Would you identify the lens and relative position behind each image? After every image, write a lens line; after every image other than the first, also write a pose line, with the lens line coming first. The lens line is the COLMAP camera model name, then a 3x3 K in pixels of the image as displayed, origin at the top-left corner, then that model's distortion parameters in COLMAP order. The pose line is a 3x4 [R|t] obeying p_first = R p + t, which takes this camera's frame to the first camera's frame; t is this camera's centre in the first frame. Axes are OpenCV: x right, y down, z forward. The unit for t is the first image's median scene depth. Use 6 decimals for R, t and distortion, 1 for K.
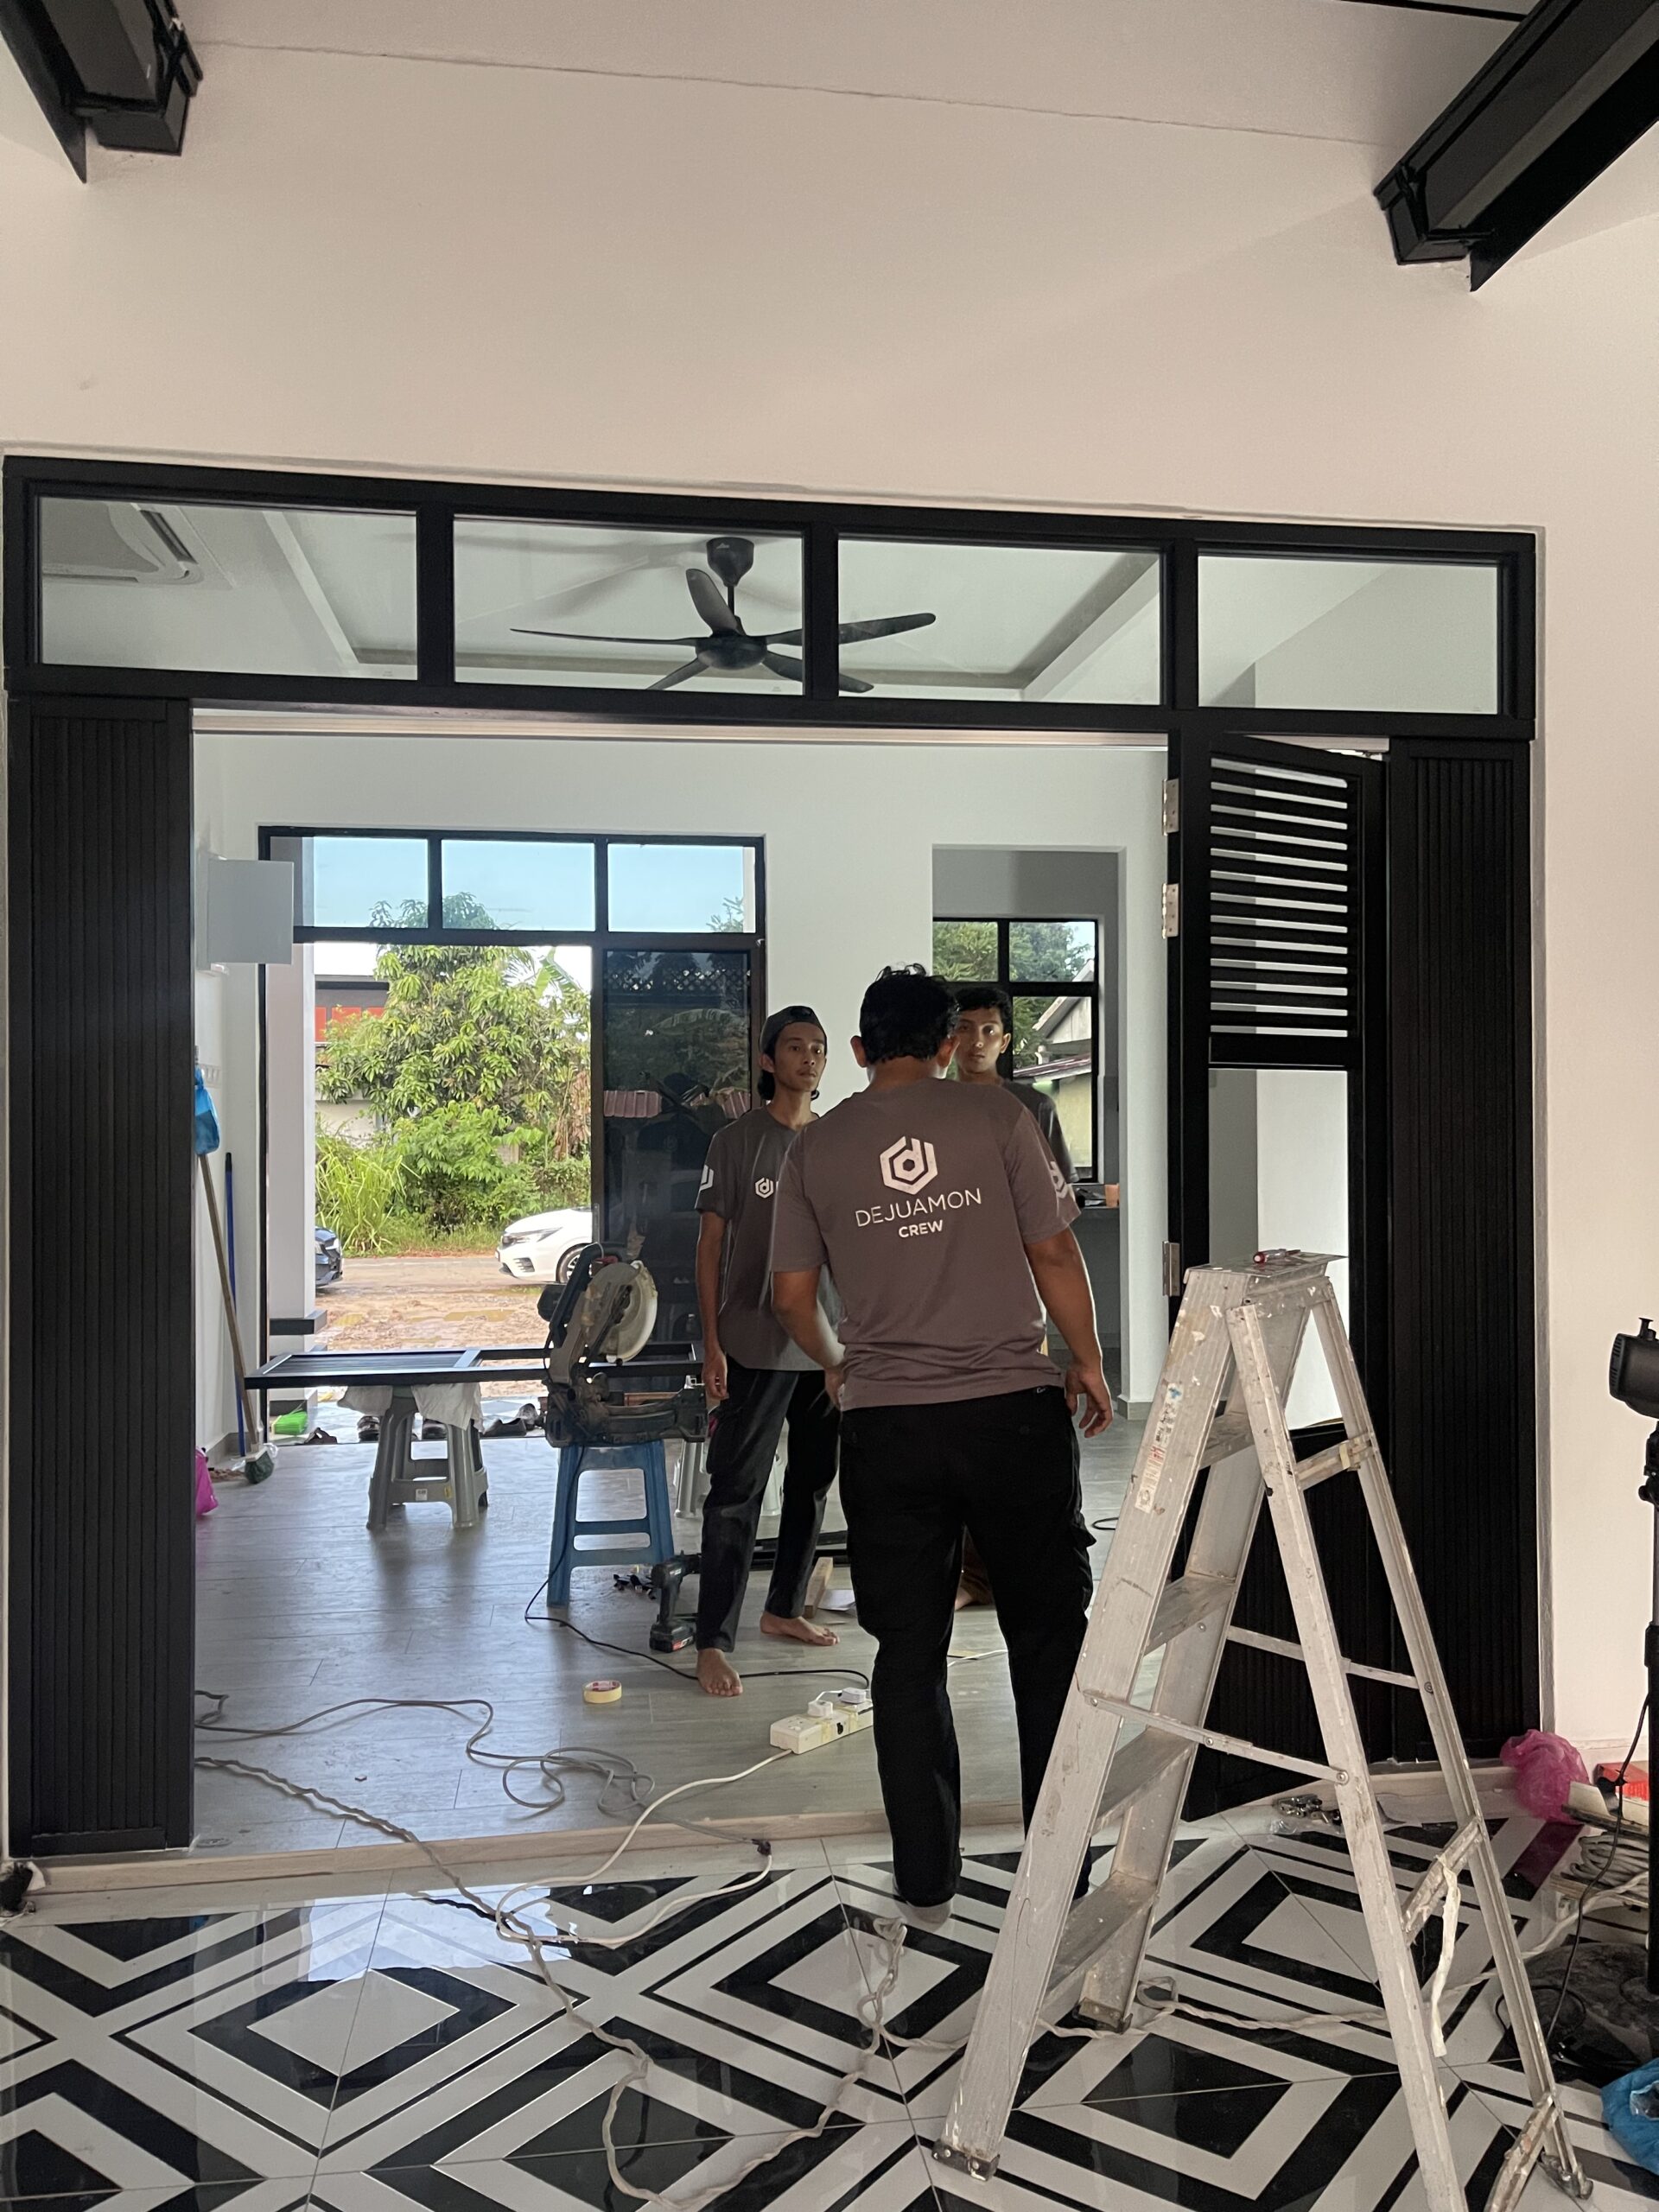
lens RADIAL K [[1662.4, 0, 843.0], [0, 1662.4, 1110.9], [0, 0, 1]] dist [0.045371, -0.054119]
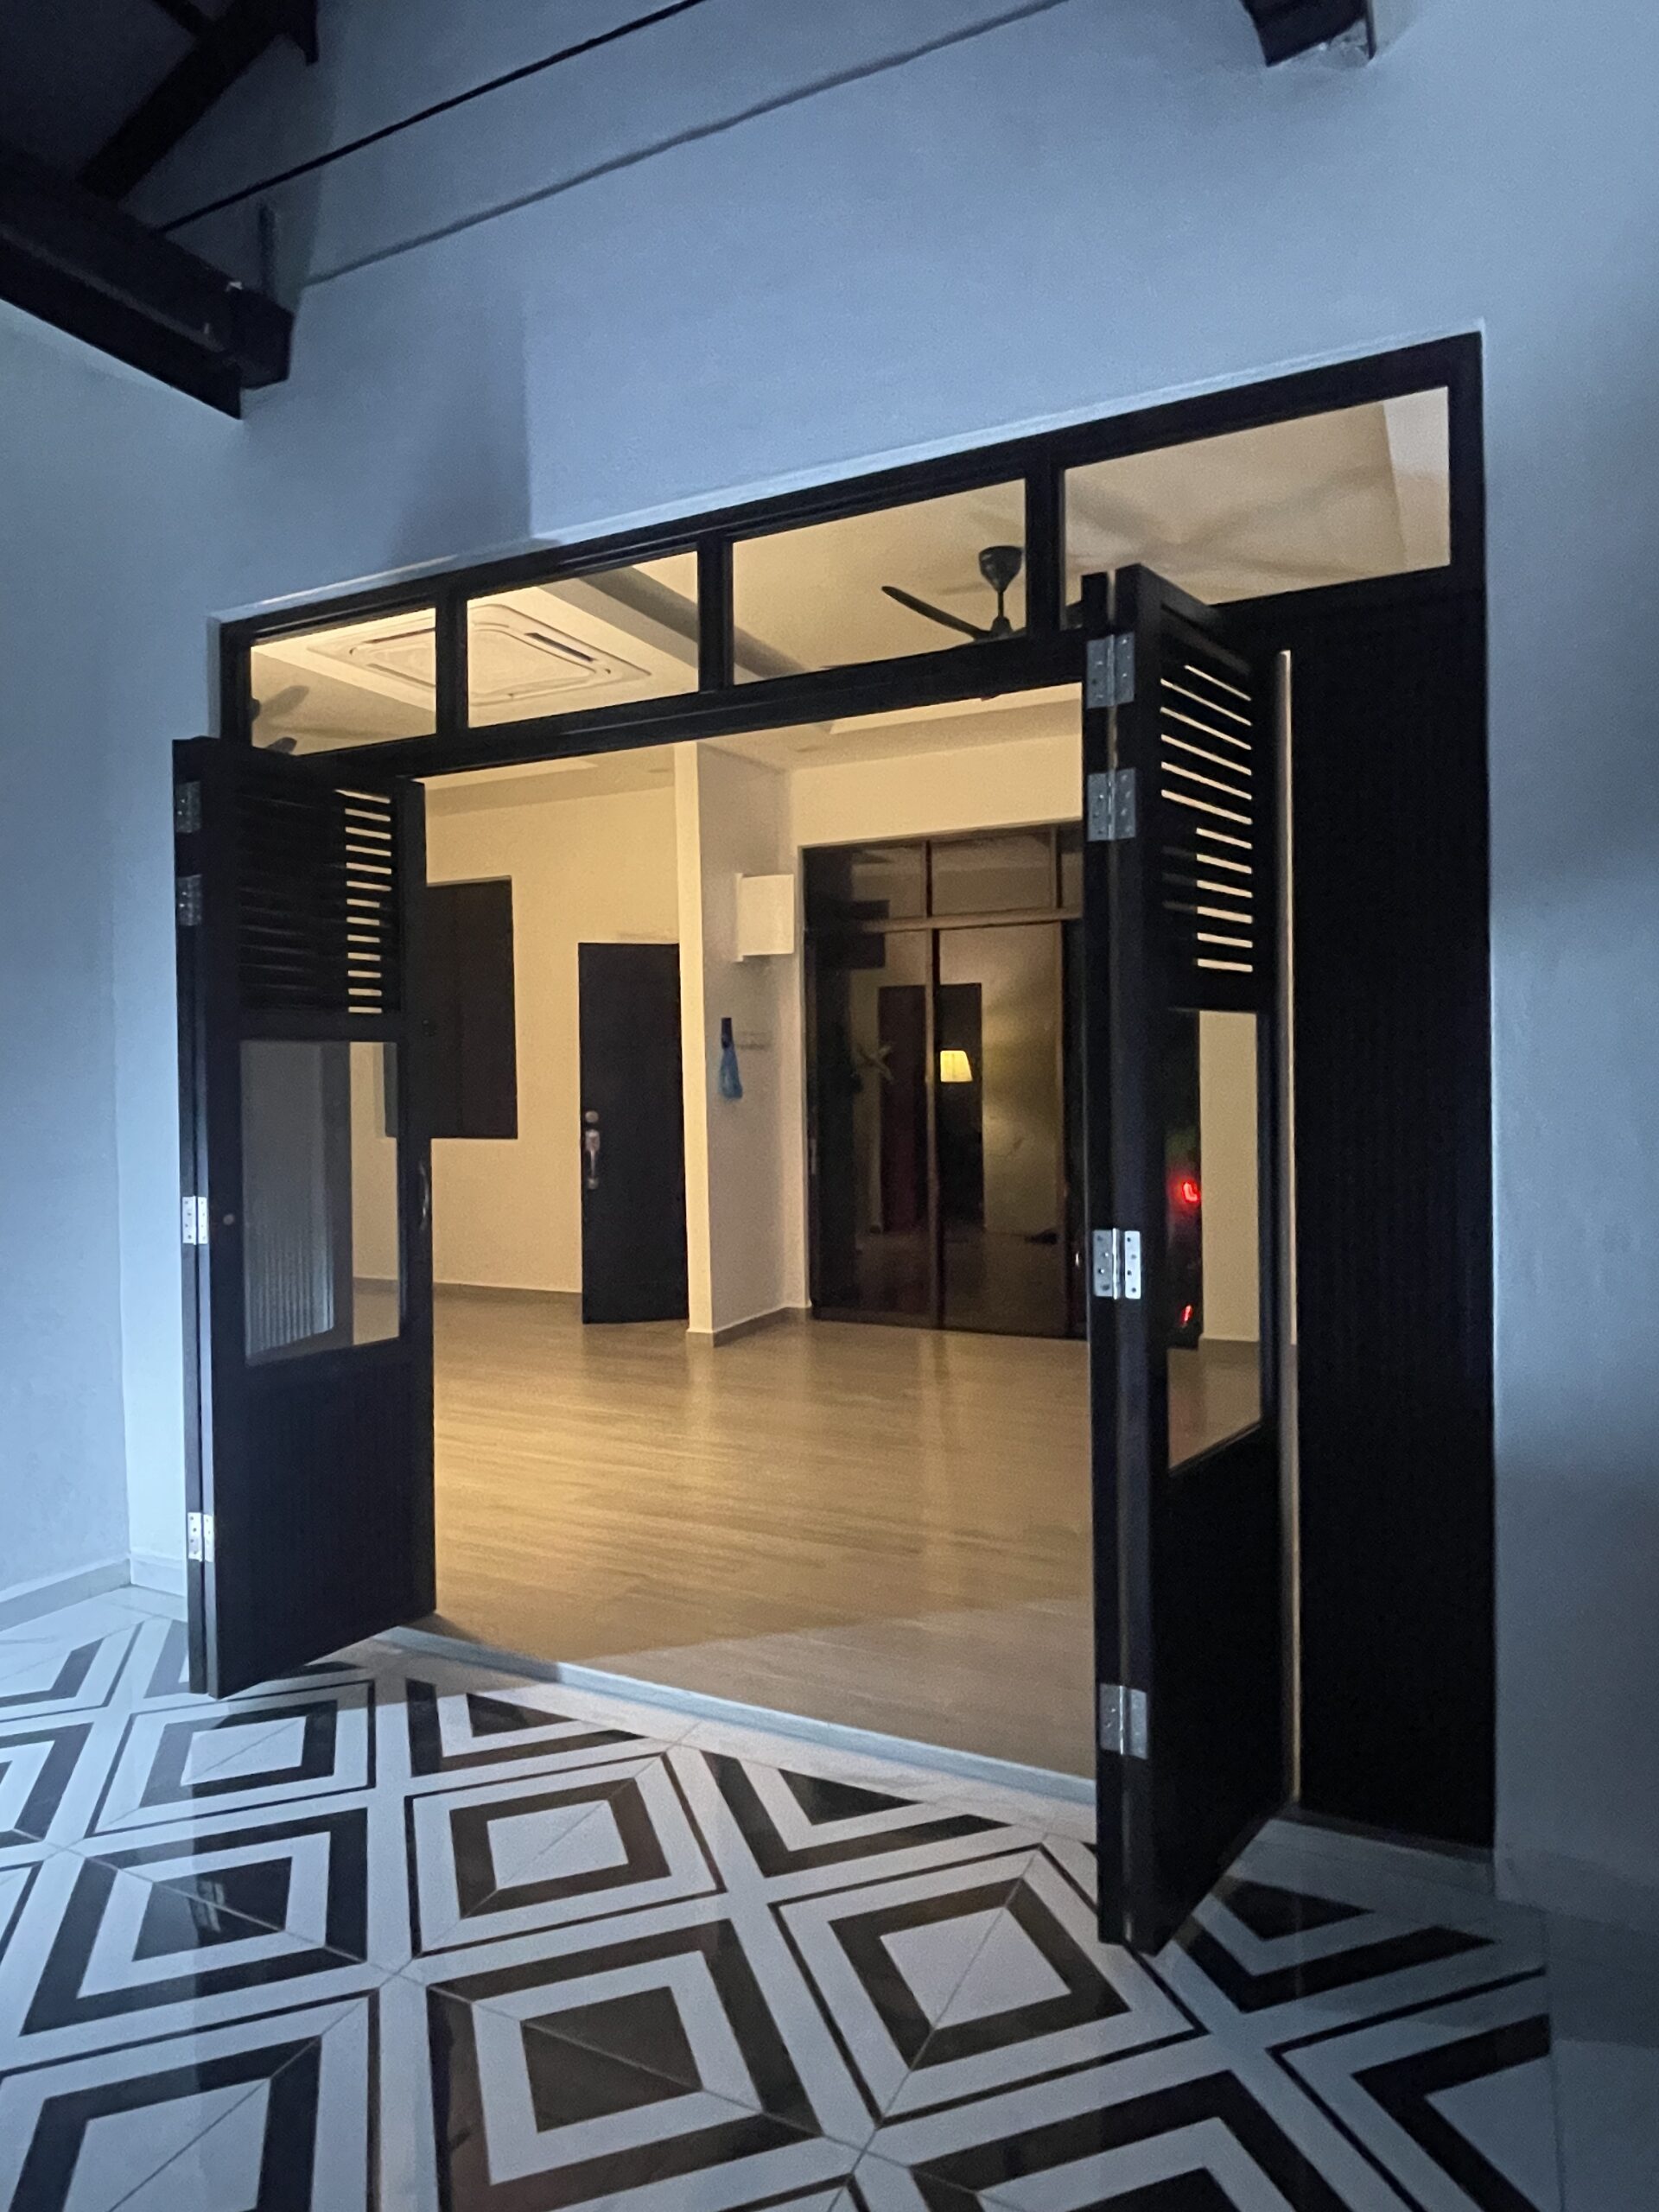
lens RADIAL K [[1337.1, 0, 832.8], [0, 1337.1, 1096.8], [0, 0, 1]] dist [-0.009517, 0.009746]
pose [[0.822775, 0.000849, -0.568367, 0.533061], [0.015469, 0.999595, 0.023886, -0.001666], [0.568157, -0.028445, 0.822429, 0.306426]]
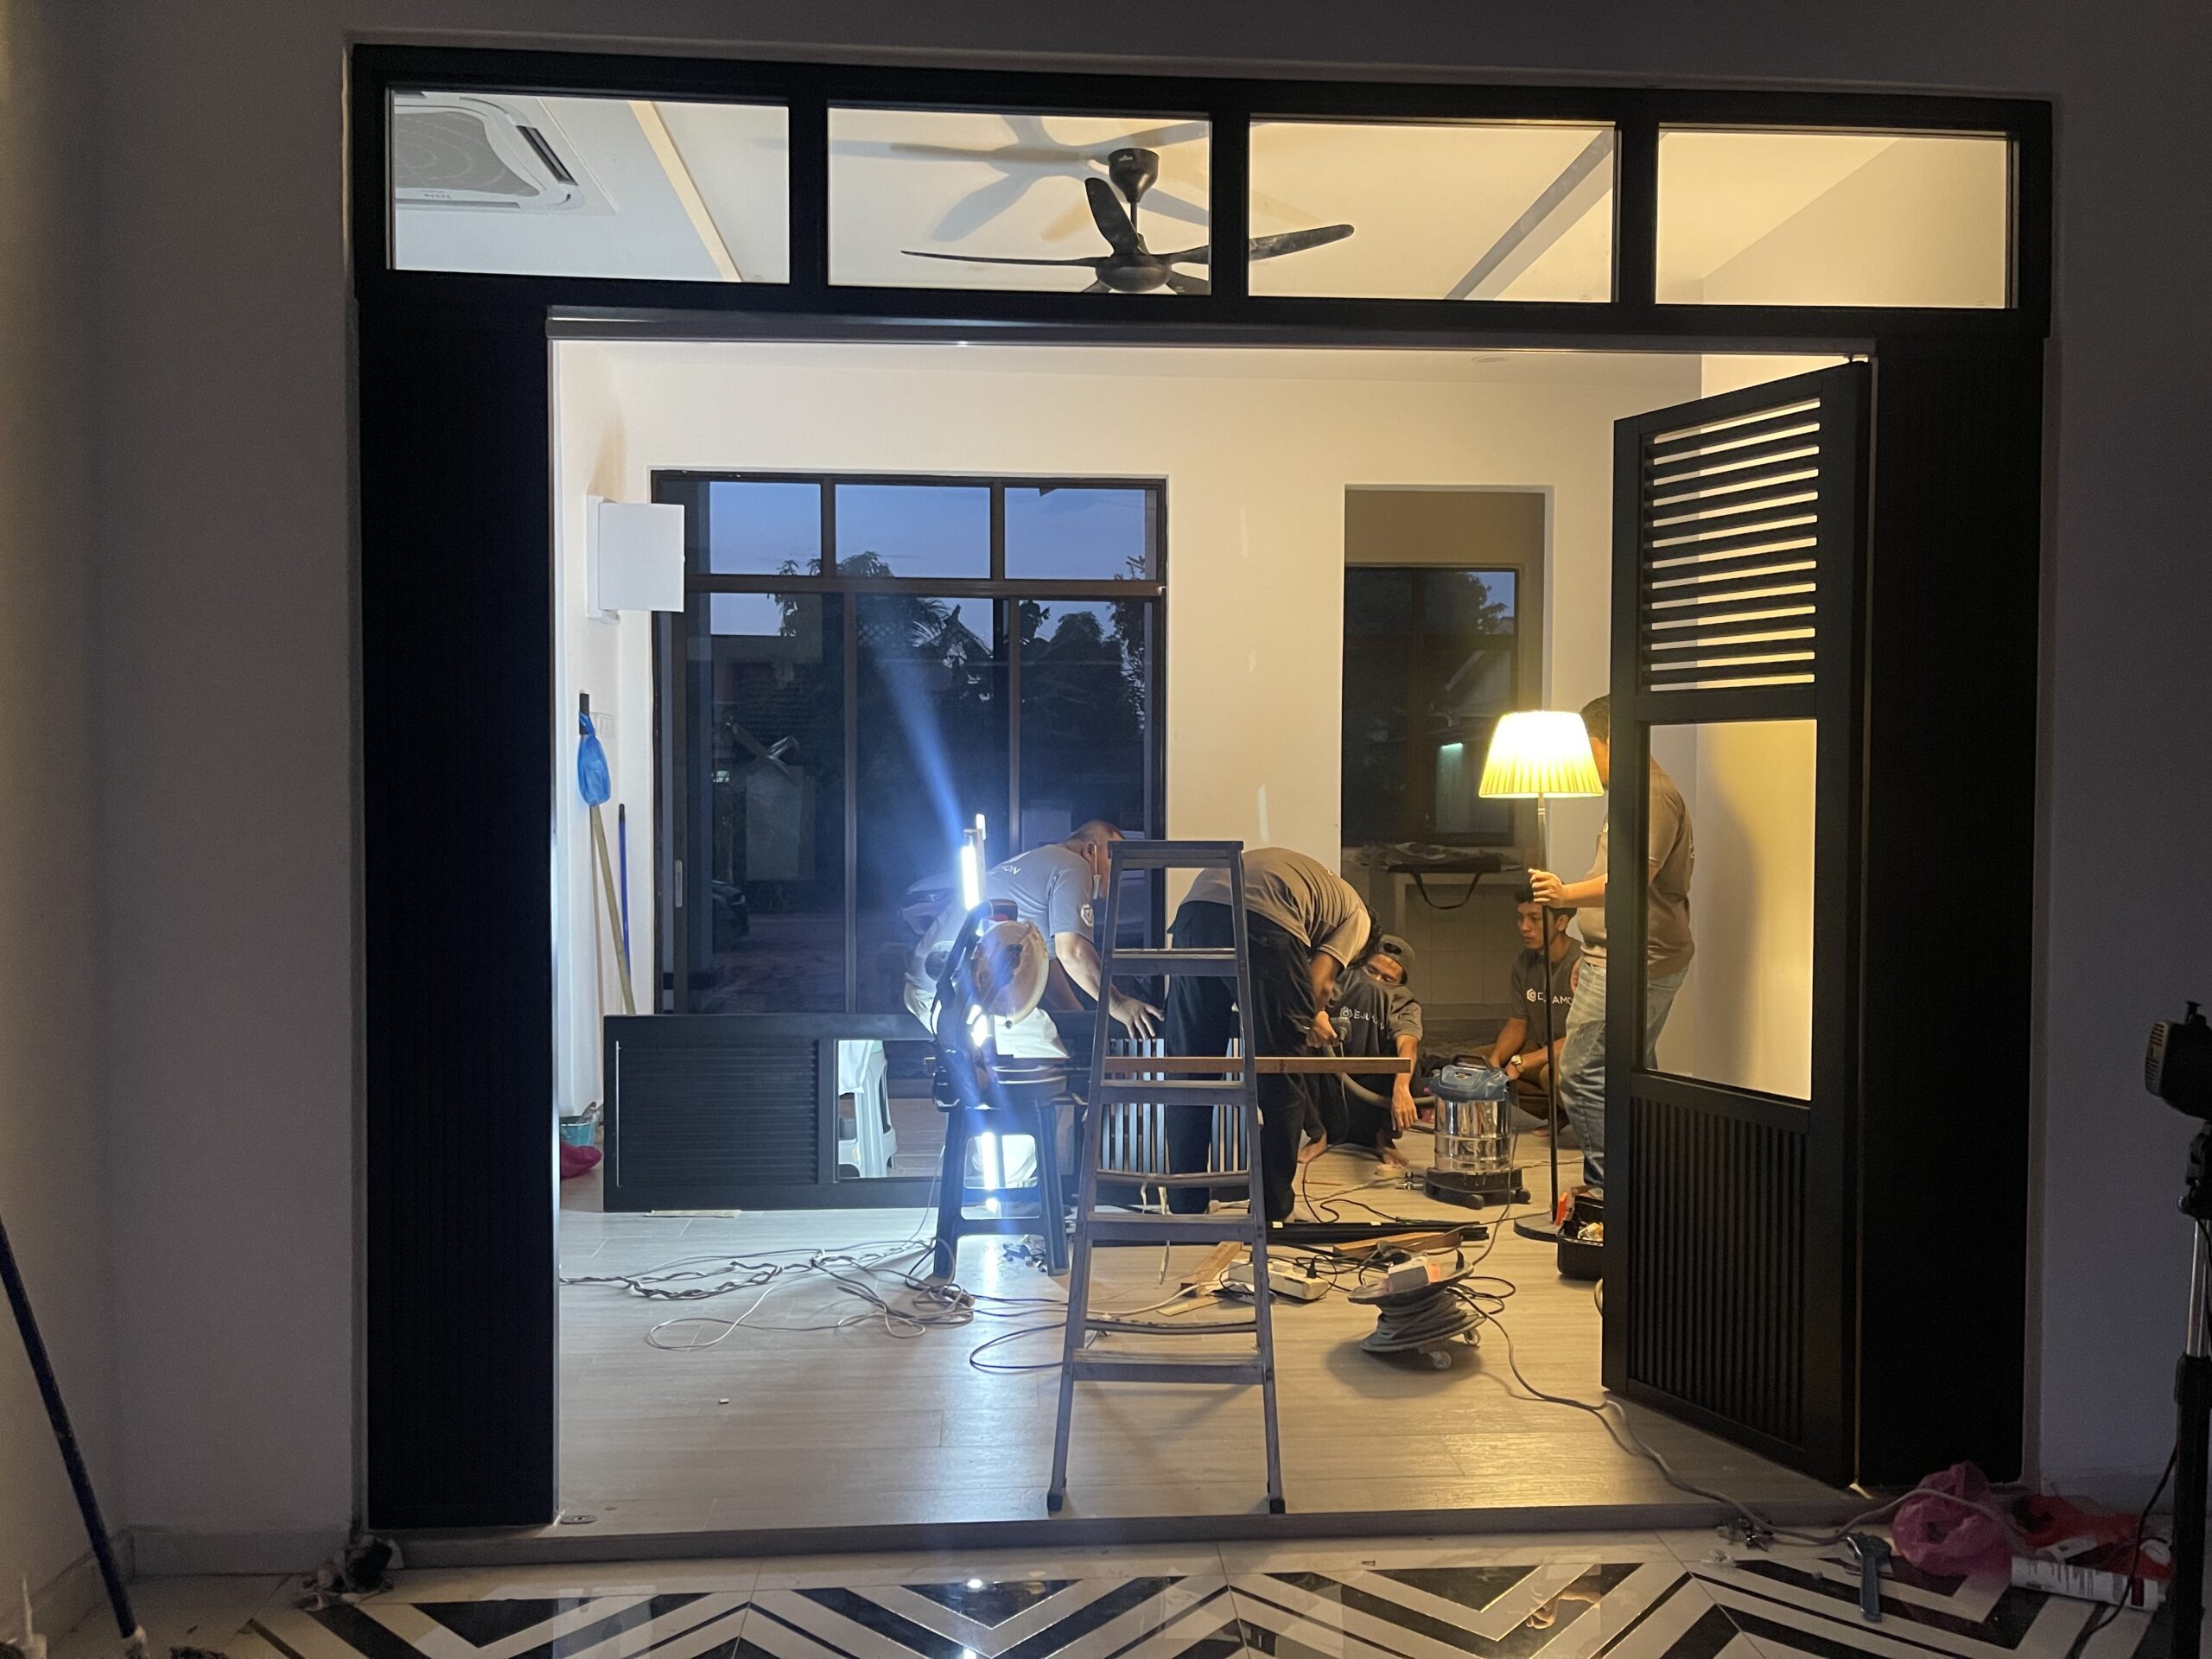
lens RADIAL K [[1662.4, 0, 1115.9], [0, 1662.4, 836.3], [0, 0, 1]] dist [0.045371, -0.054119]
pose [[0.996946, 0.010686, -0.077365, -0.000922], [-0.007754, 0.999244, 0.038096, 0.008050], [0.077714, -0.037379, 0.996275, 0.078615]]
